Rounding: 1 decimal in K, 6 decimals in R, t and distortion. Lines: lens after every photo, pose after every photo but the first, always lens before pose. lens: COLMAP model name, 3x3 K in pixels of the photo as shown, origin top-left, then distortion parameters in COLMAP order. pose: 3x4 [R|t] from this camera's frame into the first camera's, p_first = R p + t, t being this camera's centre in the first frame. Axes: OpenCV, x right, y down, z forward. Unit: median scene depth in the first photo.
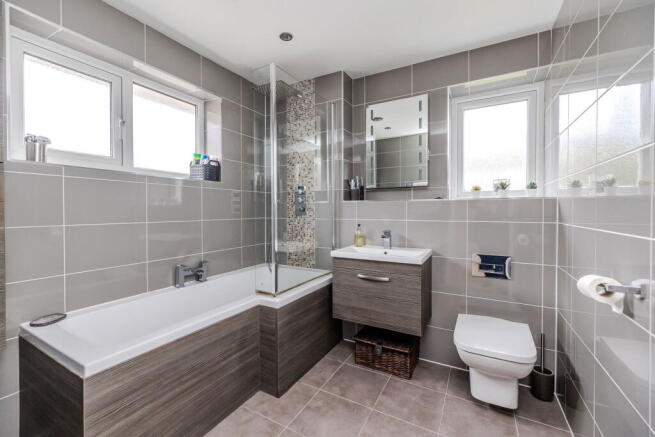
lens RADIAL K [[276.5, 0, 327.5], [0, 276.5, 218.5], [0, 0, 1]] dist [0.002759, 0.000195]
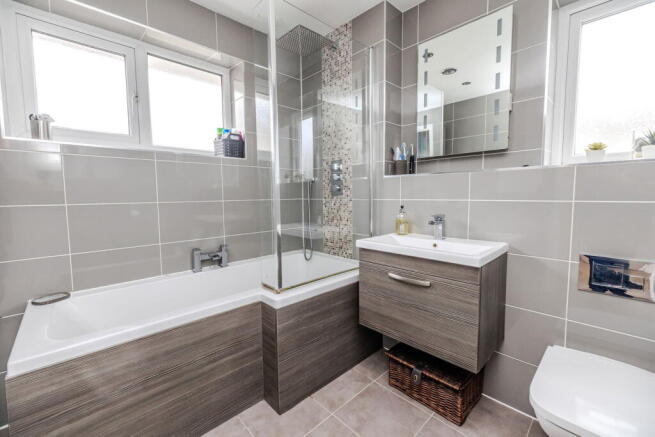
lens RADIAL K [[276.5, 0, 327.5], [0, 276.5, 218.5], [0, 0, 1]] dist [0.002759, 0.000195]
pose [[0.954852, 0.017509, -0.296566, 0.159718], [0.000370, 0.998191, 0.060123, 0.010855], [0.297083, -0.057518, 0.953118, 0.236637]]
